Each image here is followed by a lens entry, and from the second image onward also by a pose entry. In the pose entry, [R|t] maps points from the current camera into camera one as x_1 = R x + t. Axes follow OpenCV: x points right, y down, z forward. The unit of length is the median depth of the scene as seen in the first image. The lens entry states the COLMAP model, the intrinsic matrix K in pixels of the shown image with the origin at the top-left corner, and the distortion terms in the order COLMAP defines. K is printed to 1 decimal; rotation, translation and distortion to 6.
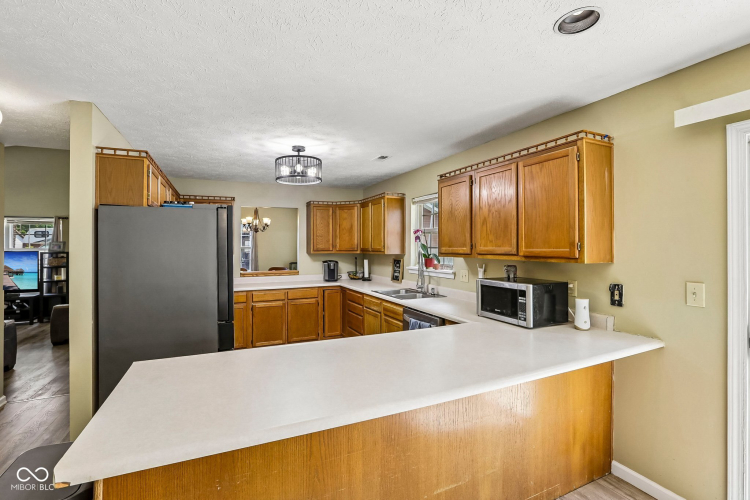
lens RADIAL K [[343.9, 0, 375.6], [0, 343.9, 244.7], [0, 0, 1]] dist [-0.051800, 0.018298]
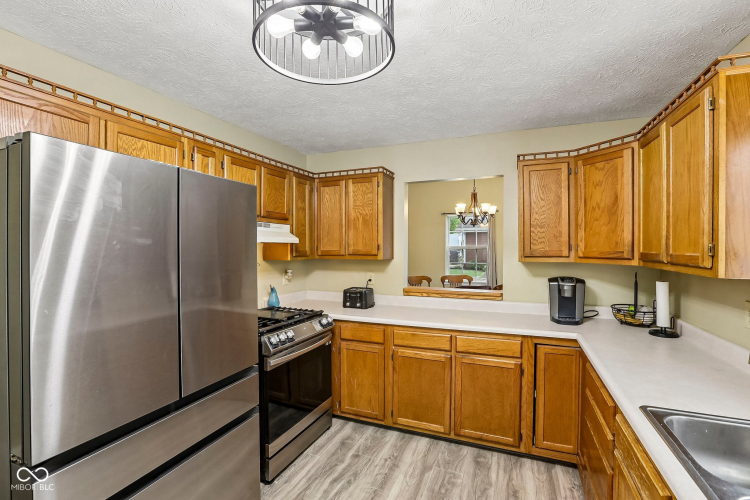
lens RADIAL K [[343.9, 0, 375.6], [0, 343.9, 244.7], [0, 0, 1]] dist [-0.051800, 0.018298]
pose [[0.678620, 0.003816, -0.734480, 0.031416], [-0.001242, 0.999991, 0.004048, -0.000754], [0.734489, -0.001835, 0.678618, 0.508056]]
